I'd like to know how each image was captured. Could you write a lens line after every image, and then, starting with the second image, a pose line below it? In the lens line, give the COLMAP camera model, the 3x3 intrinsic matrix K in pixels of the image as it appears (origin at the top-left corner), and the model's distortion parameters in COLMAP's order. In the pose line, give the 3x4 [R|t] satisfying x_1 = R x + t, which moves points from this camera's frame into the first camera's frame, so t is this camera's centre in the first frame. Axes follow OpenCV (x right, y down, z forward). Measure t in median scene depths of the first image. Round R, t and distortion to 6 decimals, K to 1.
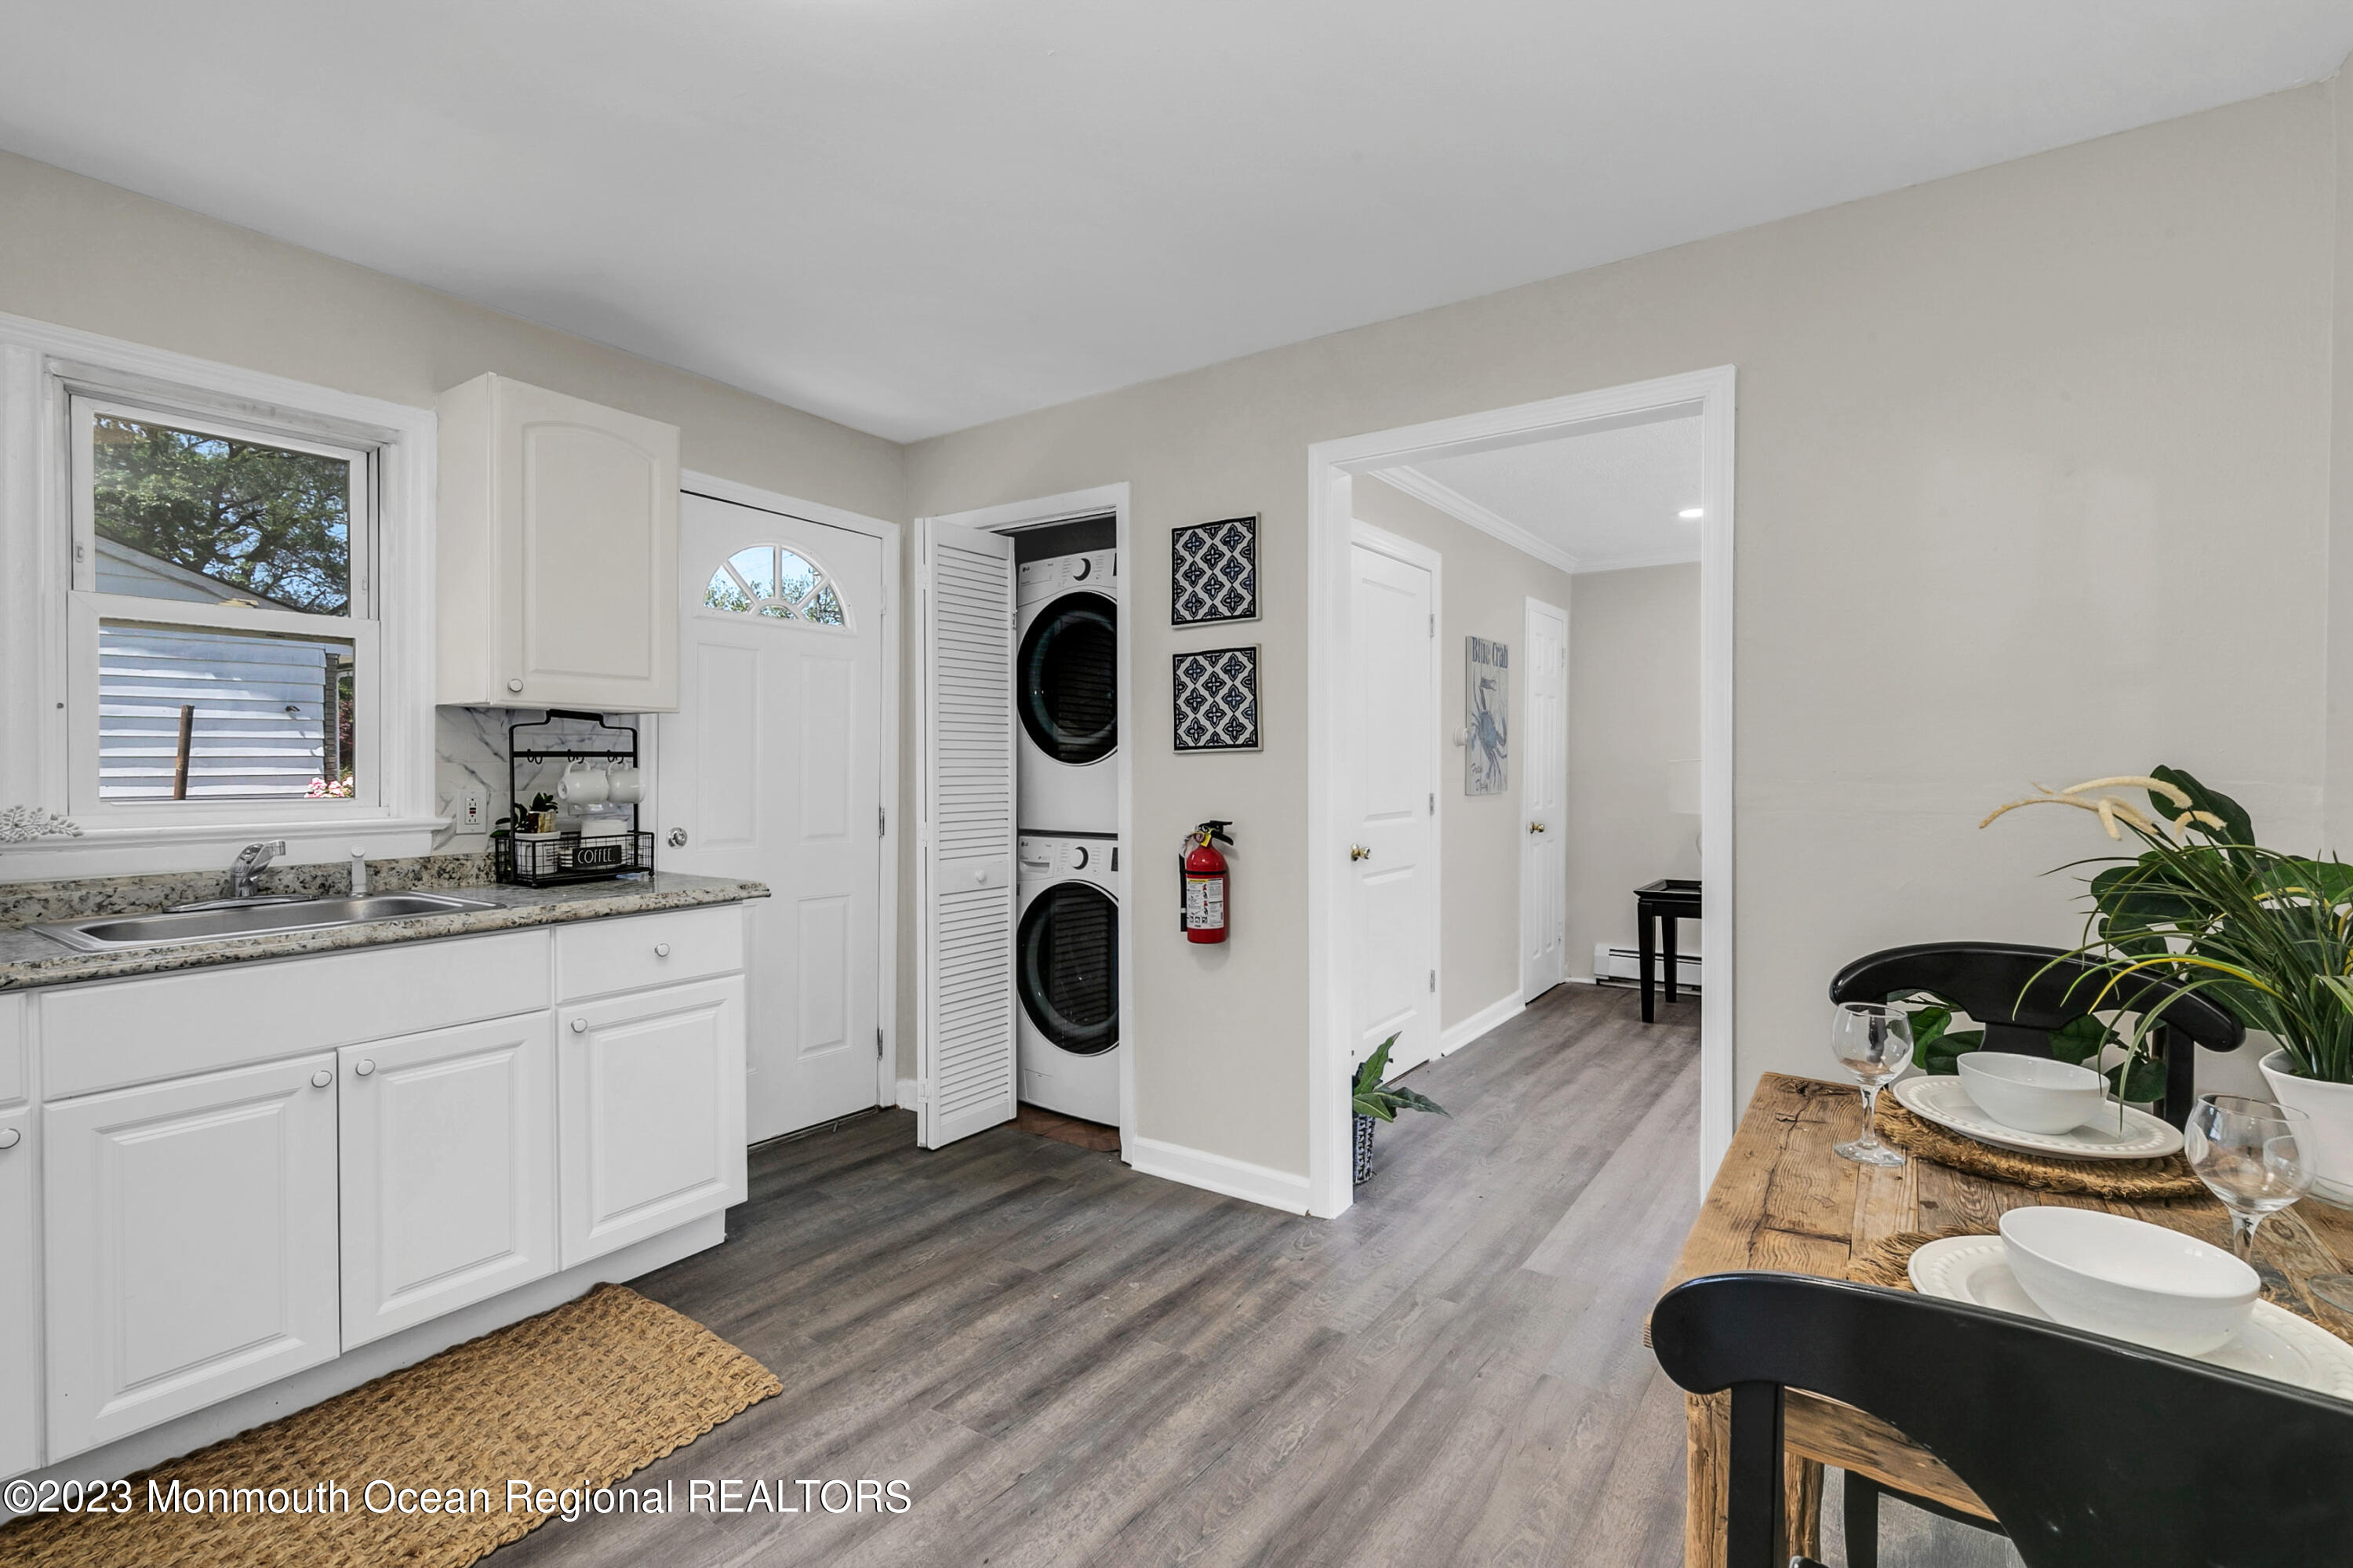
lens RADIAL K [[1067.5, 0, 1188.7], [0, 1067.5, 783.7], [0, 0, 1]] dist [0.001721, -0.000308]
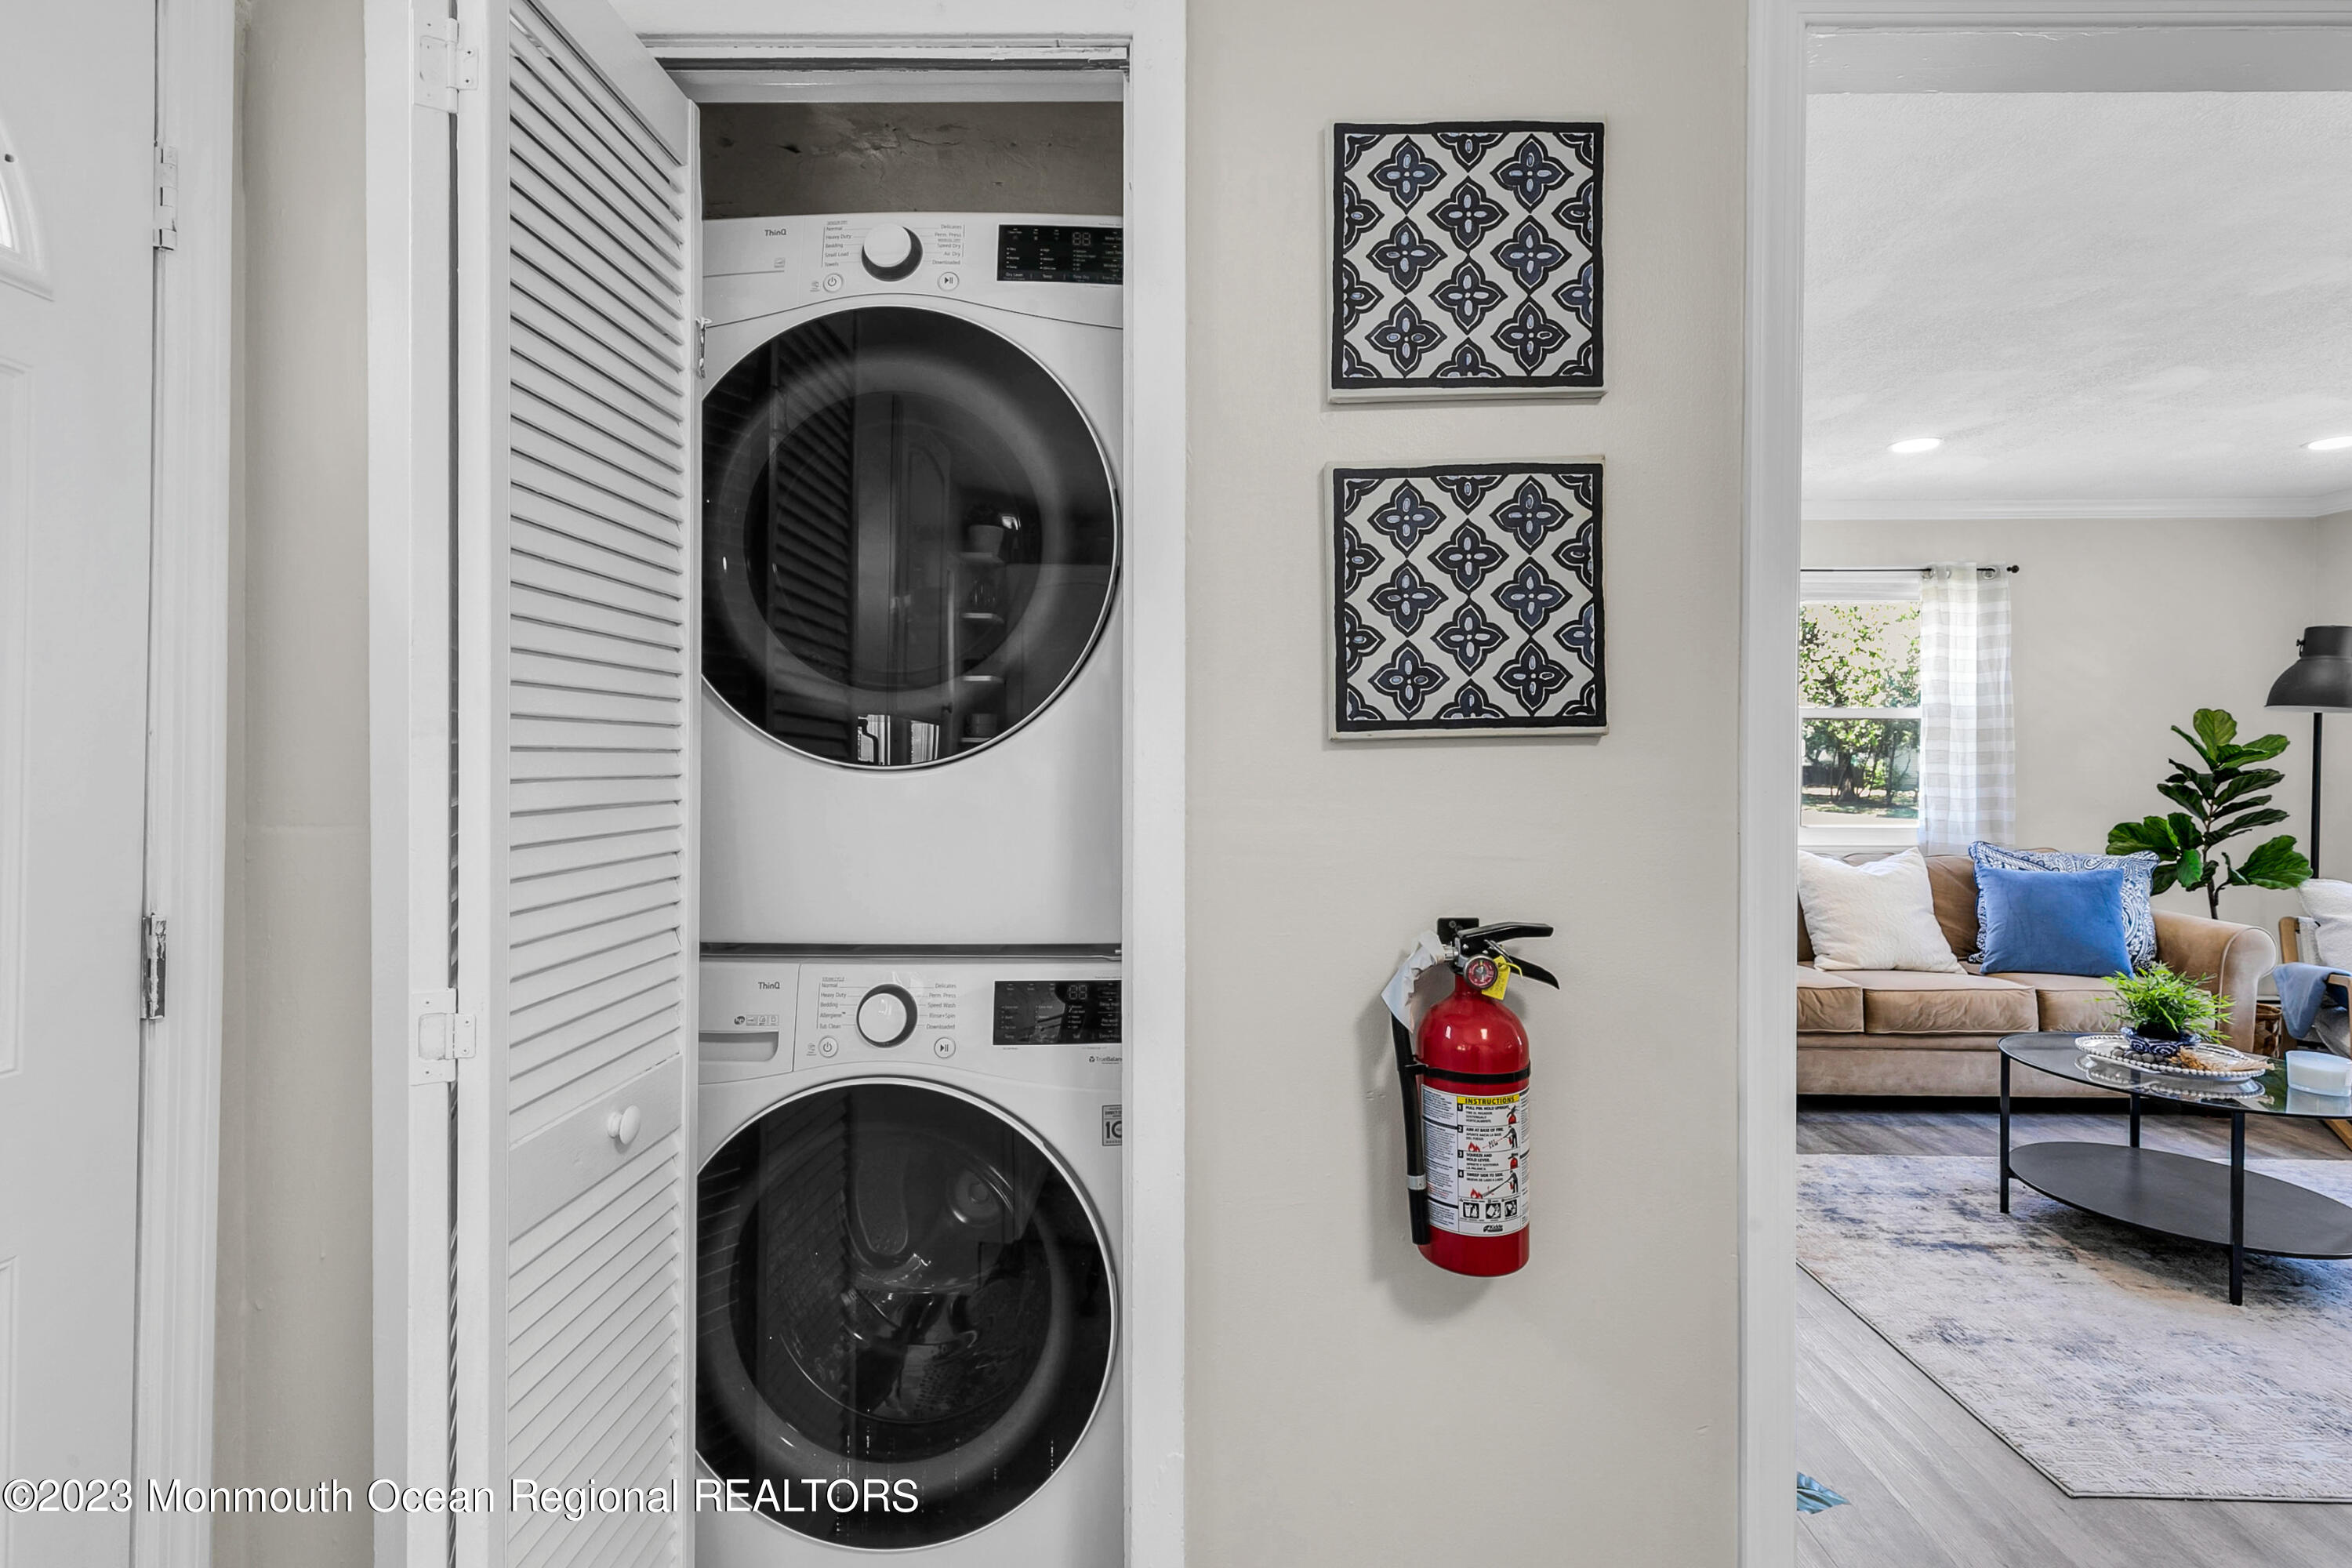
lens RADIAL K [[1077.2, 0, 1181.3], [0, 1077.2, 764.4], [0, 0, 1]] dist [0.003448, 0.000023]
pose [[0.829245, -0.000209, 0.558885, -0.273400], [0.007890, 0.999905, -0.011332, -0.016763], [-0.558830, 0.013806, 0.829168, 0.750209]]
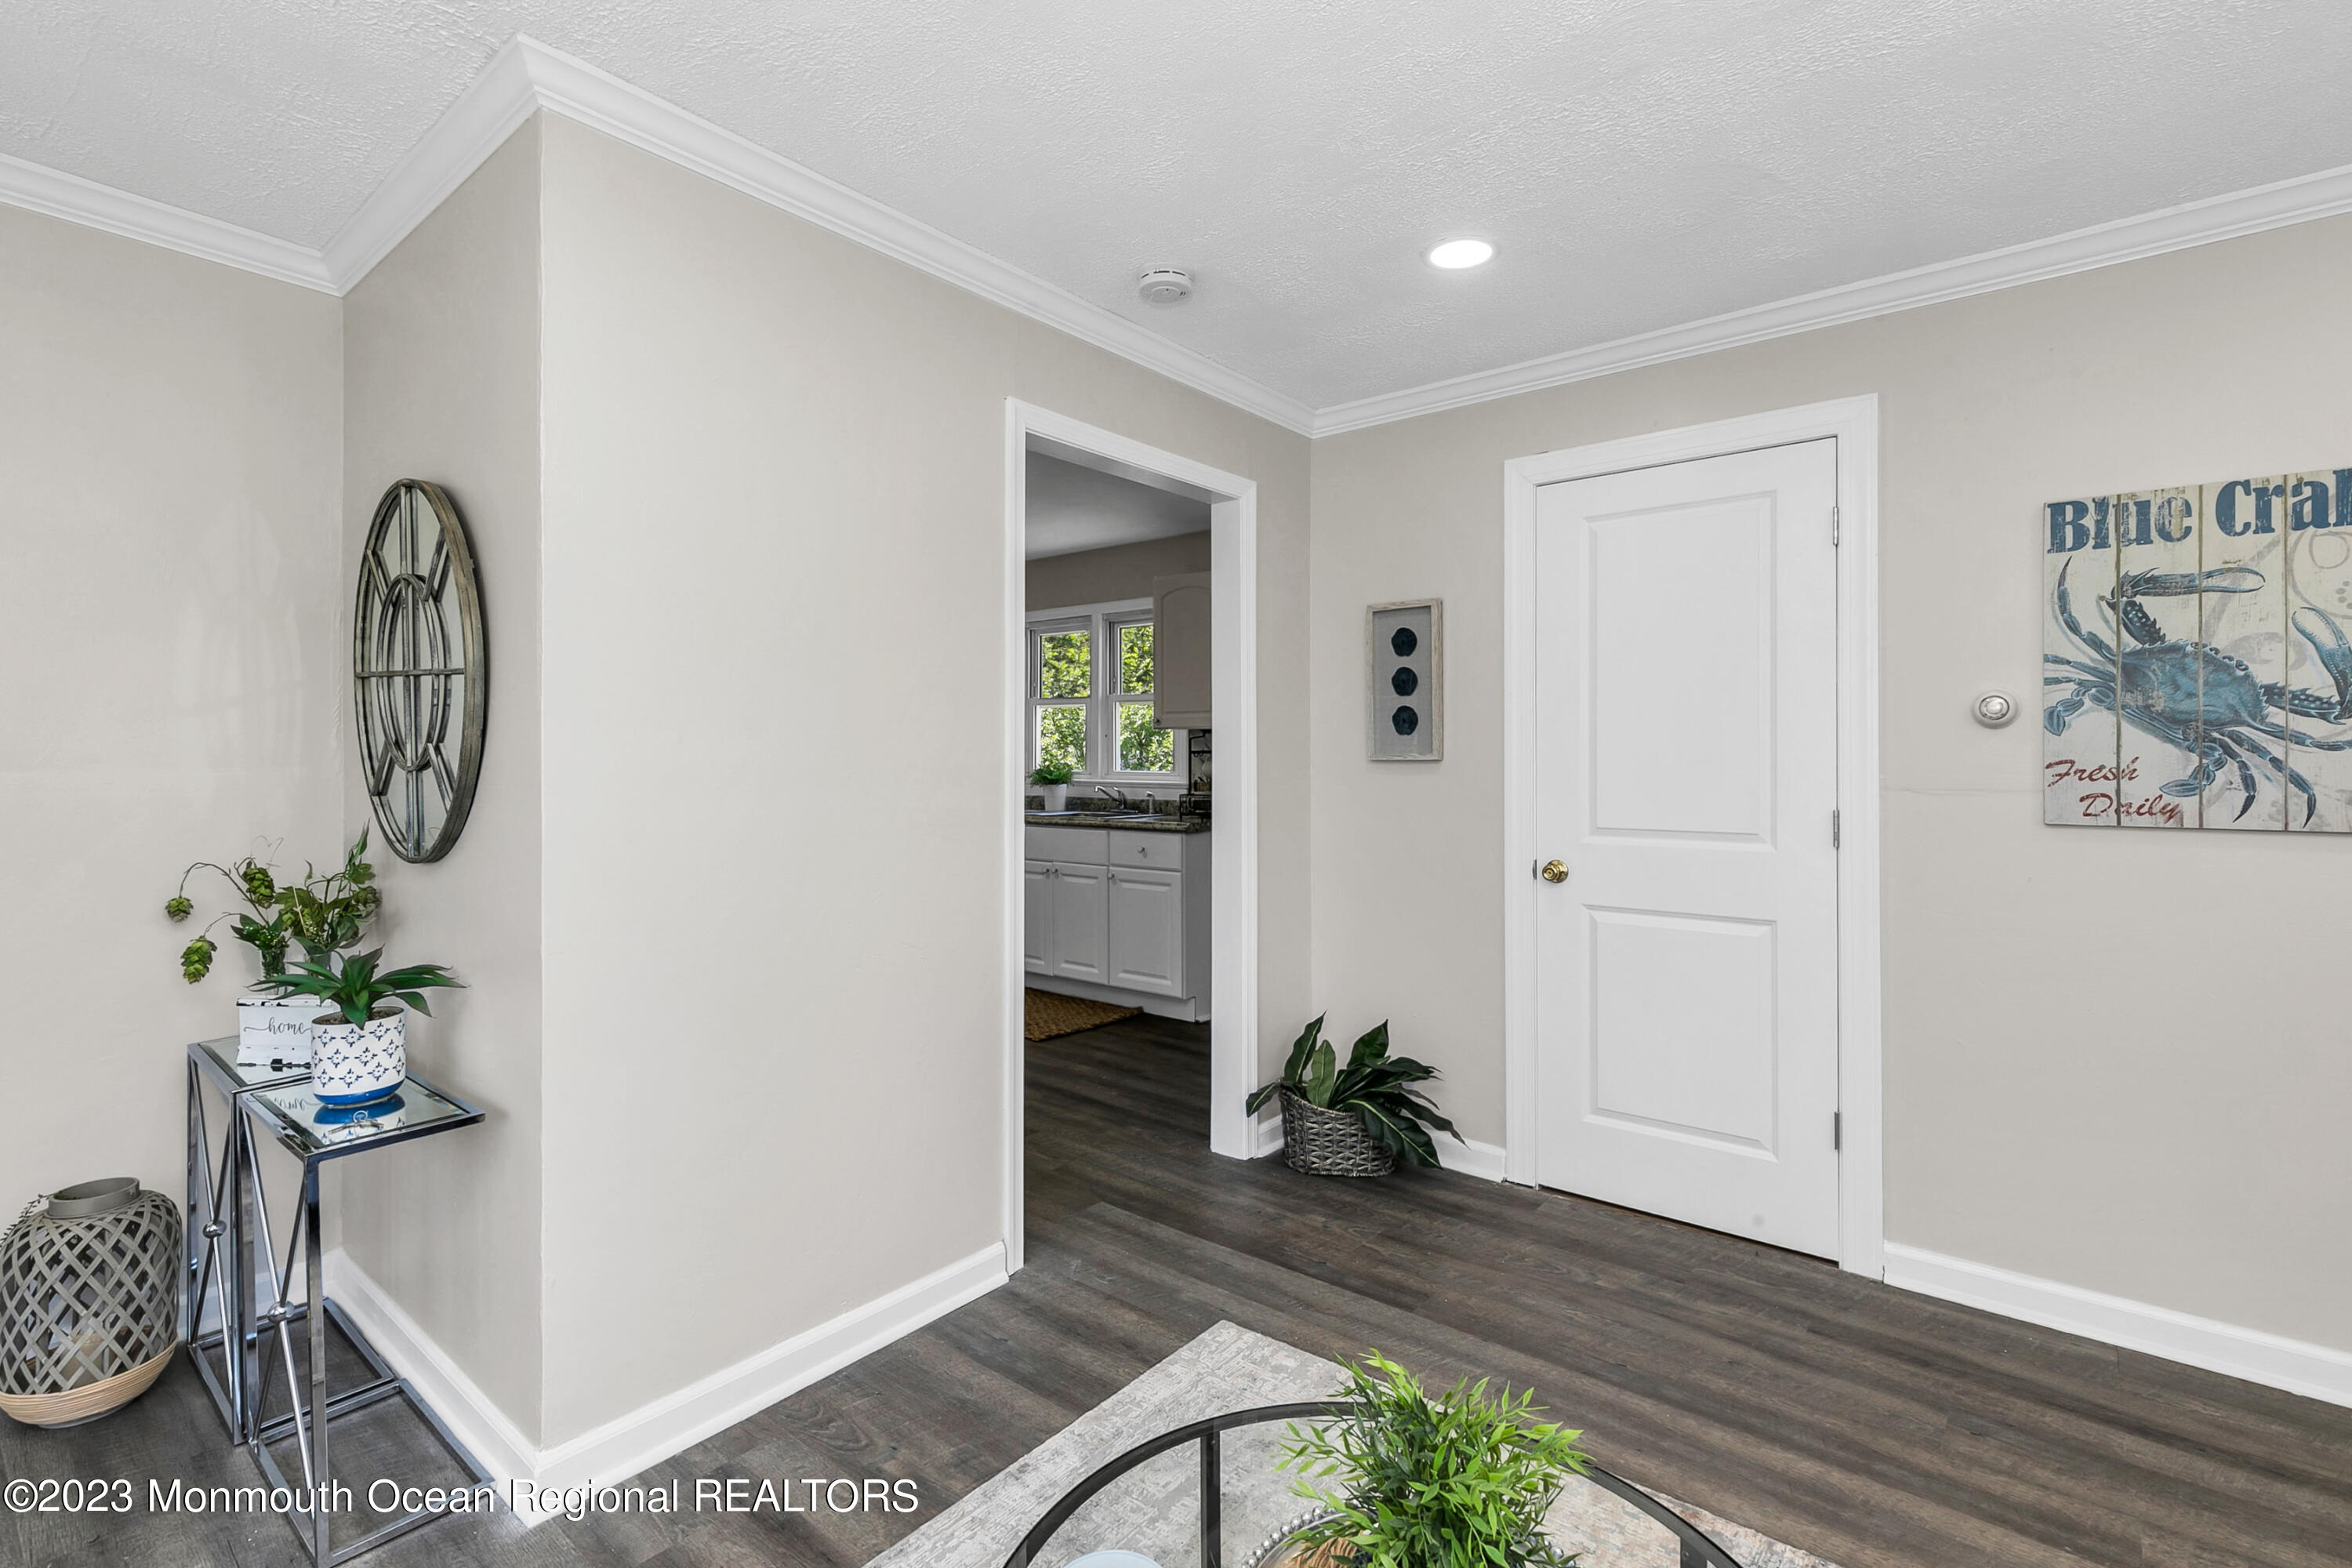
lens RADIAL K [[1077.2, 0, 1181.3], [0, 1077.2, 764.4], [0, 0, 1]] dist [0.003448, 0.000023]
pose [[-0.076645, 0.007713, -0.997029, 1.245558], [-0.021671, 0.999721, 0.009400, -0.020573], [0.996823, 0.022327, -0.076456, 1.003525]]
